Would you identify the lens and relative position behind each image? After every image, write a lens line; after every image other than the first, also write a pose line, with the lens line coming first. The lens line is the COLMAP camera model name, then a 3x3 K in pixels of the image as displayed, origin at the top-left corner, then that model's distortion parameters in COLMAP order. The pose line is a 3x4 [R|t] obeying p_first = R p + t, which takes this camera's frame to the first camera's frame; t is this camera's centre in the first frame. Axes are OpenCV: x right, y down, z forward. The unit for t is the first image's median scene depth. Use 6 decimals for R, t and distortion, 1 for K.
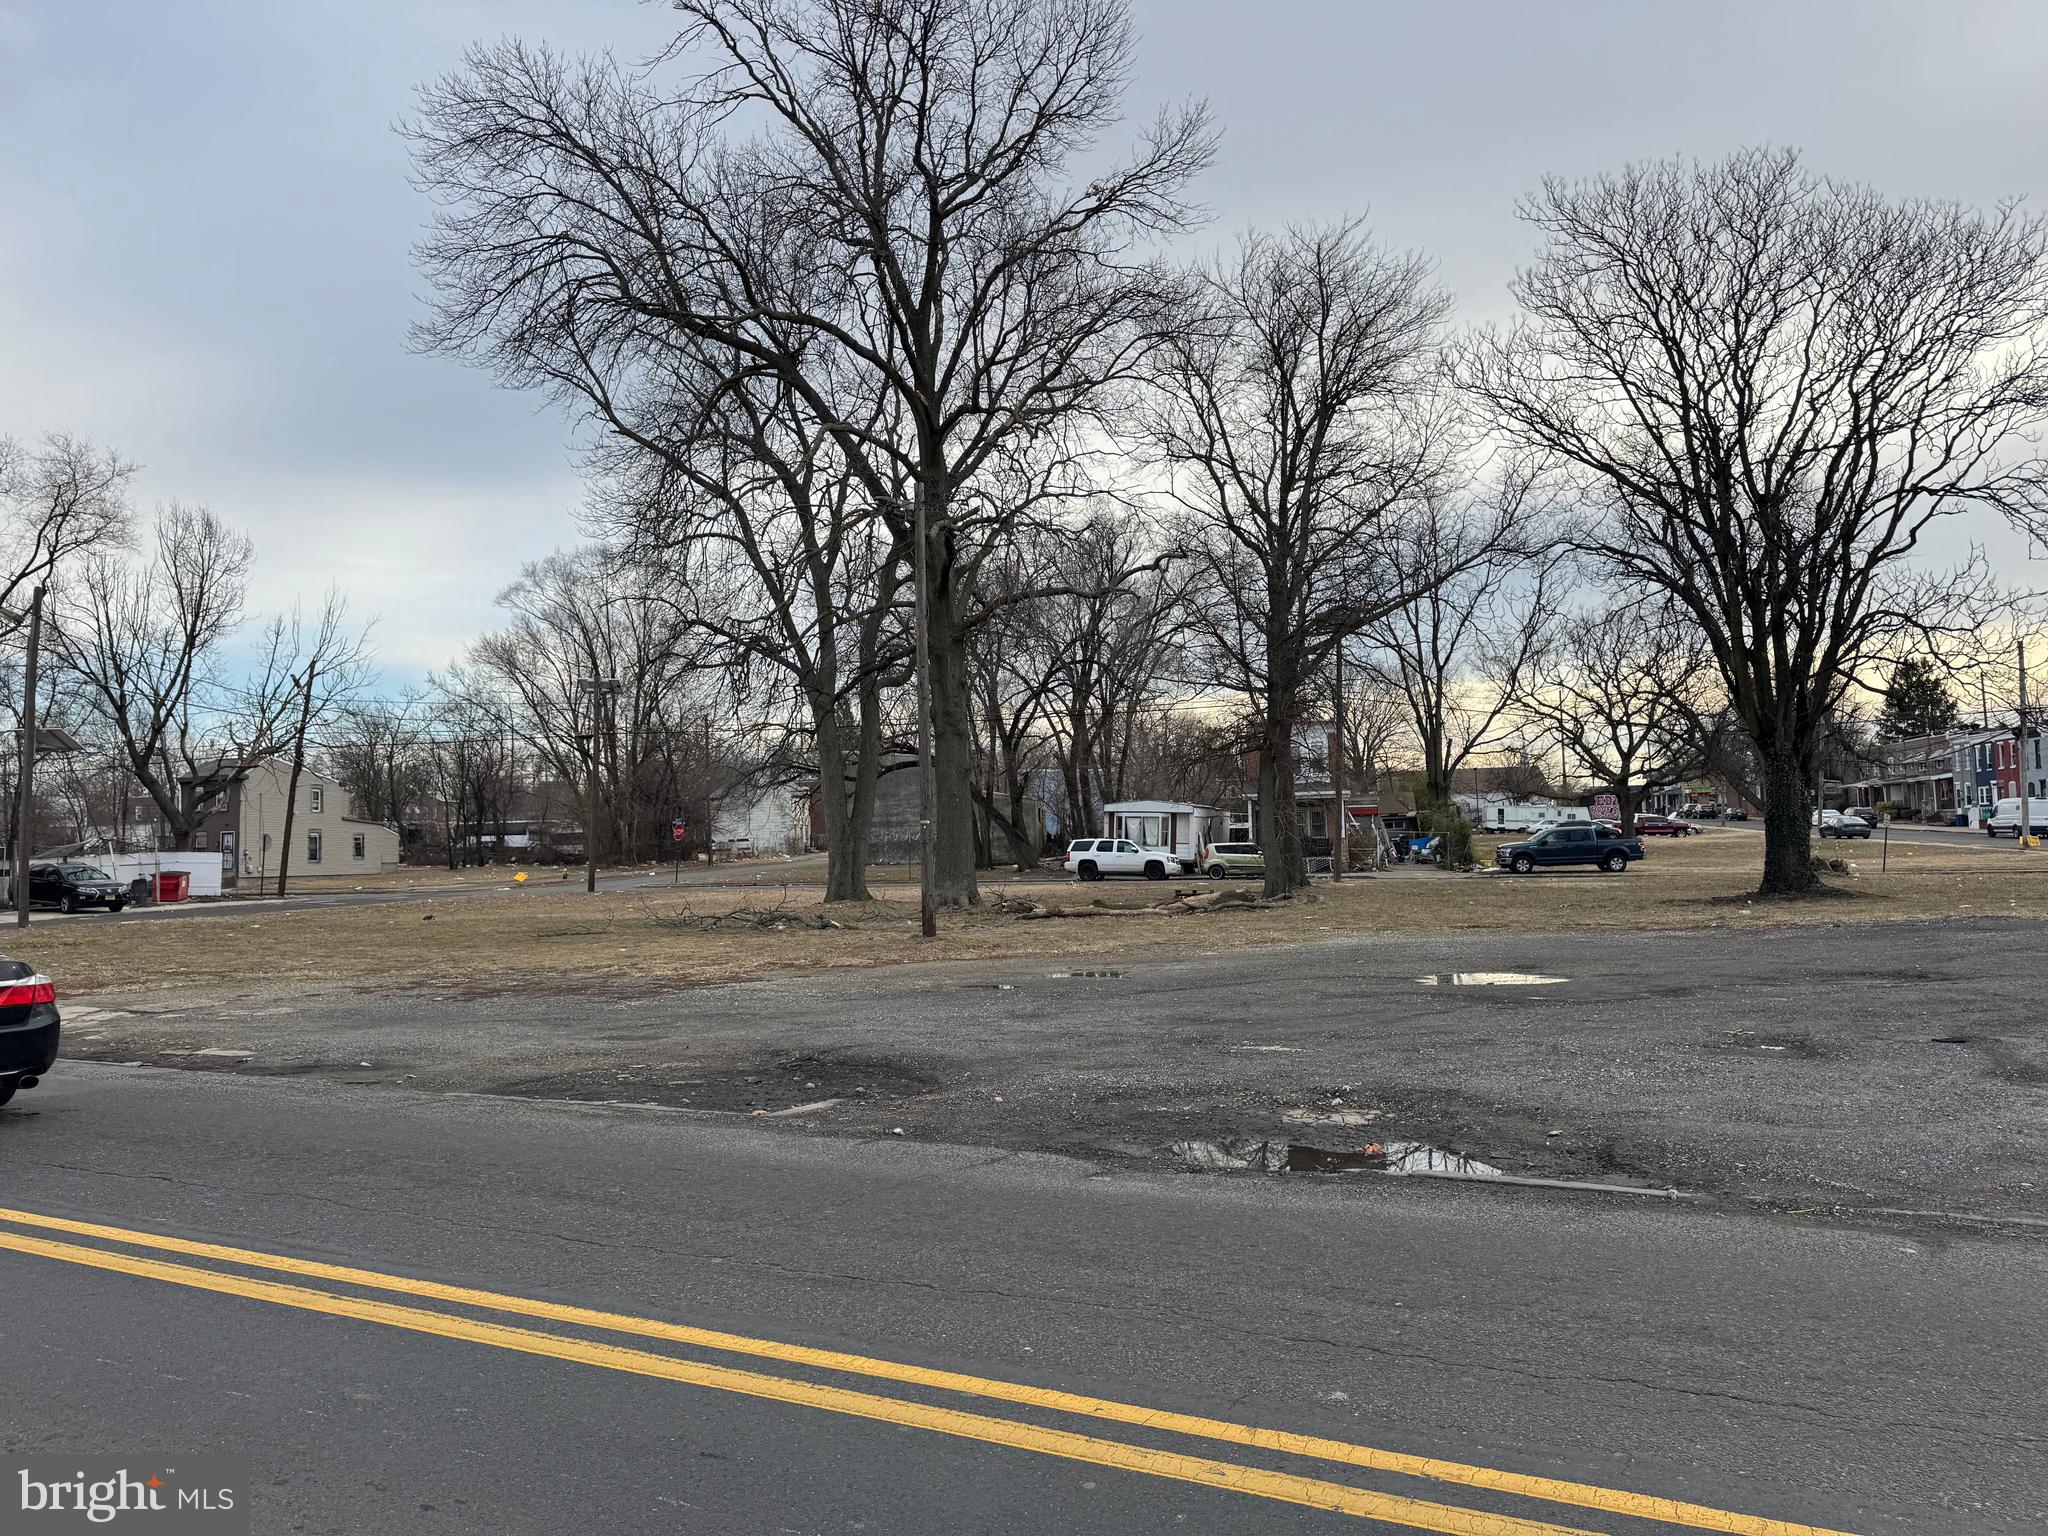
lens RADIAL K [[1417.6, 0, 995.2], [0, 1417.6, 772.5], [0, 0, 1]] dist [0.140154, -0.179093]
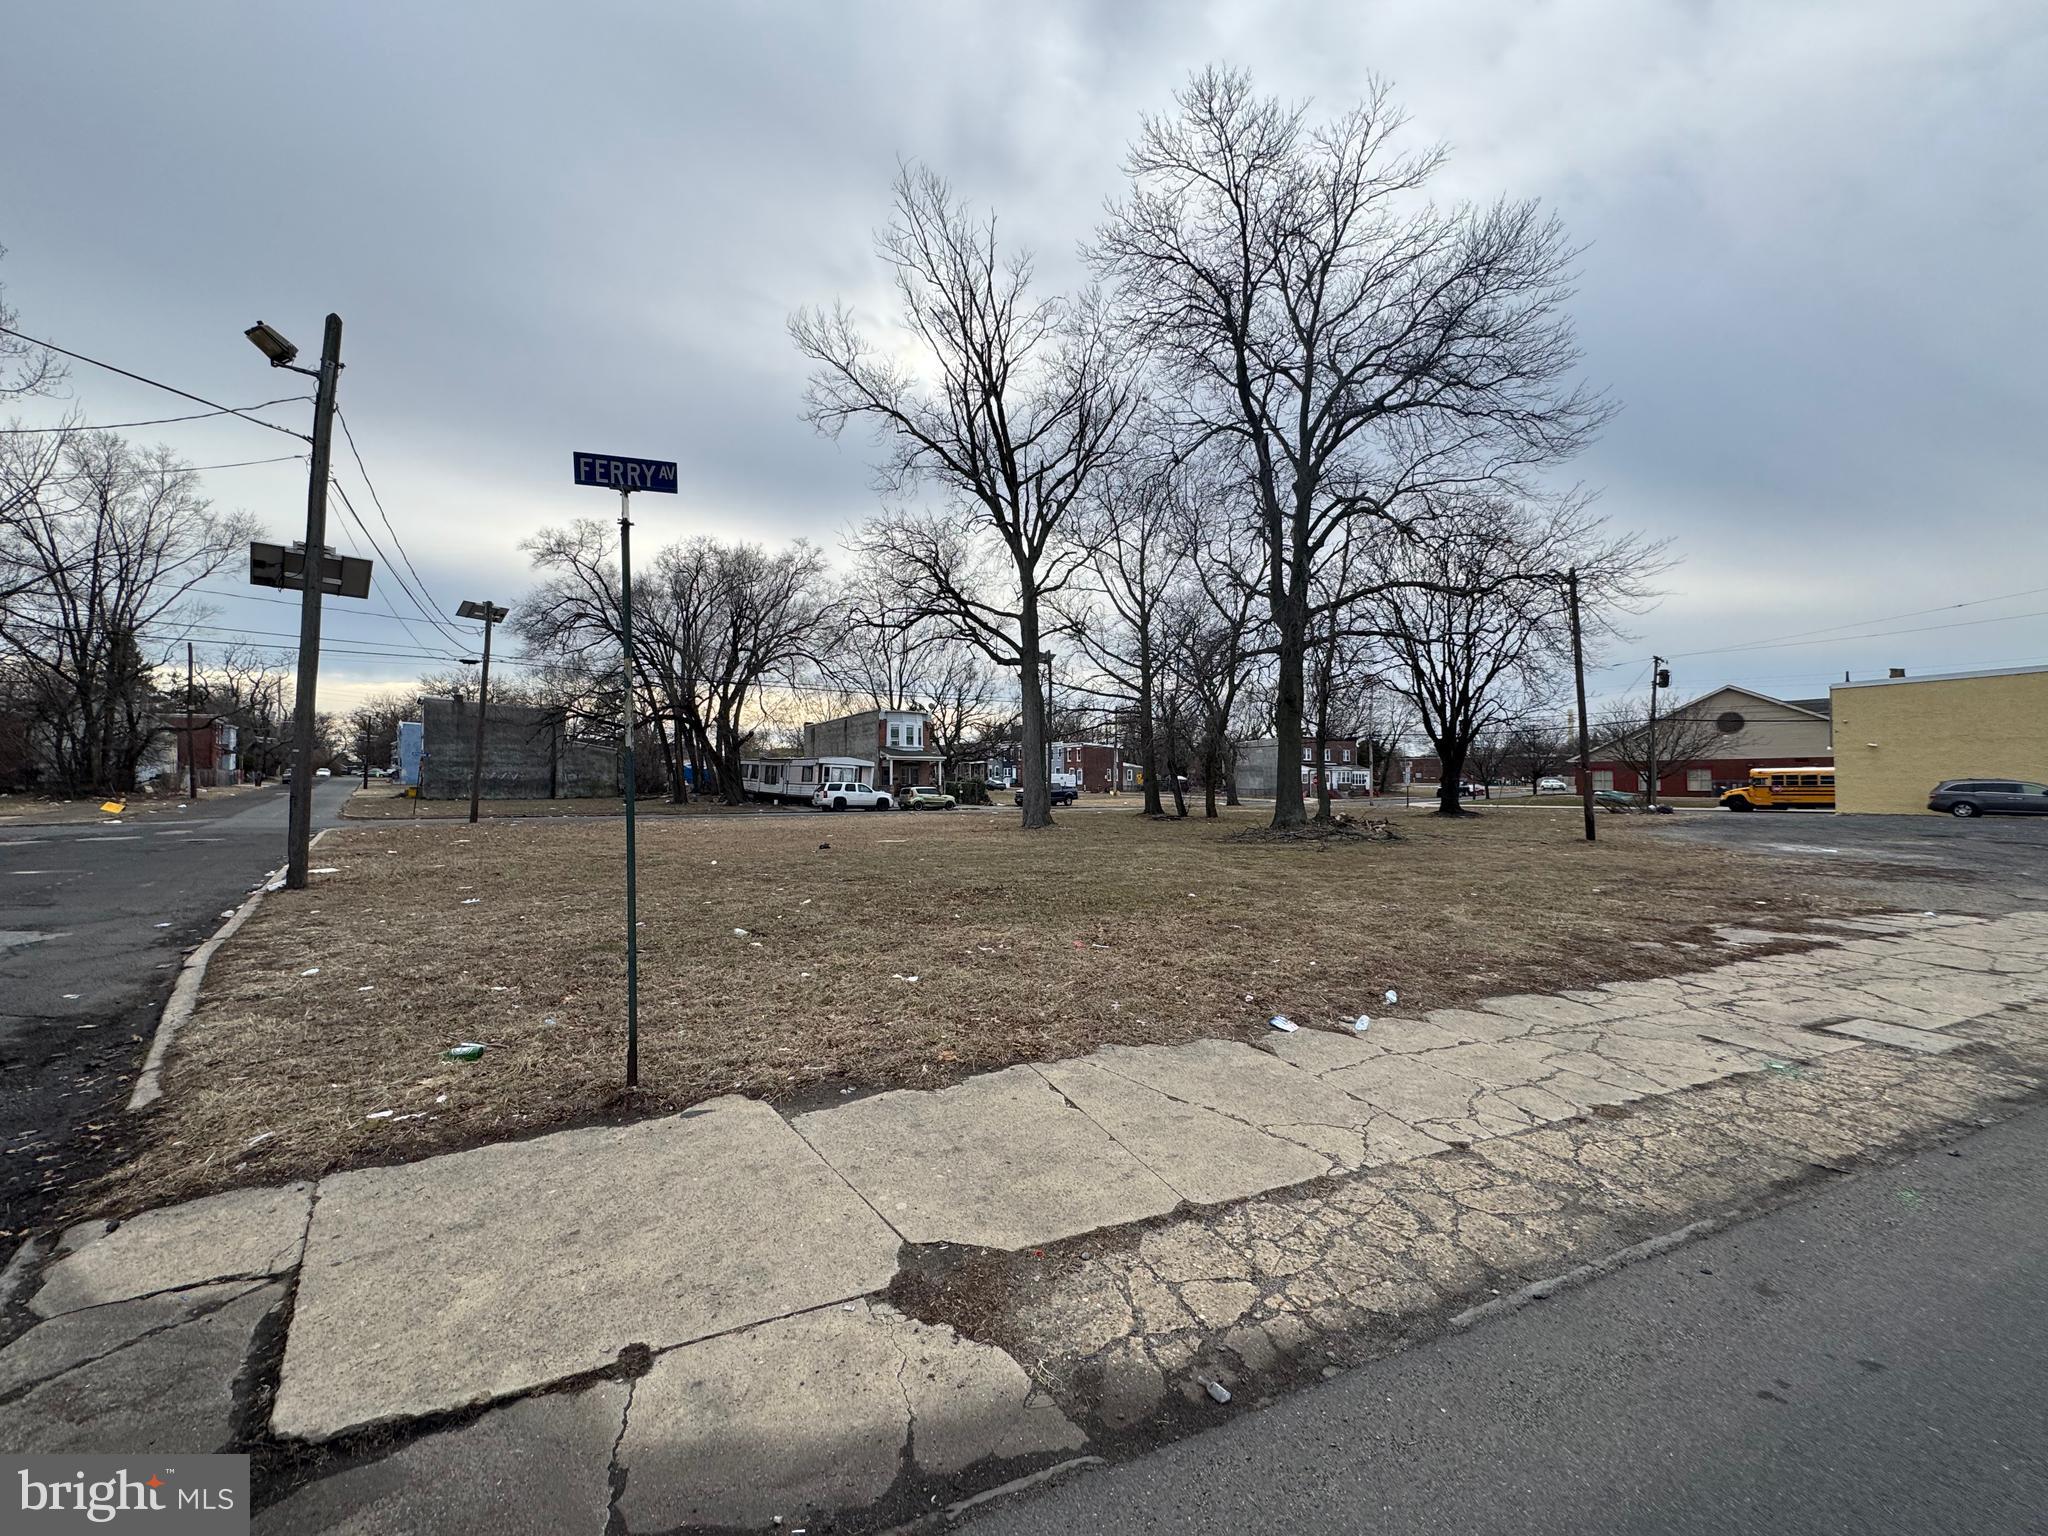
lens RADIAL K [[813.4, 0, 1022.7], [0, 813.4, 761.8], [0, 0, 1]] dist [-0.002082, 0.000342]
pose [[0.613851, 0.046141, 0.788073, -0.464688], [-0.055735, 0.998332, -0.015038, 0.028528], [-0.787452, -0.034692, 0.615399, 0.356952]]
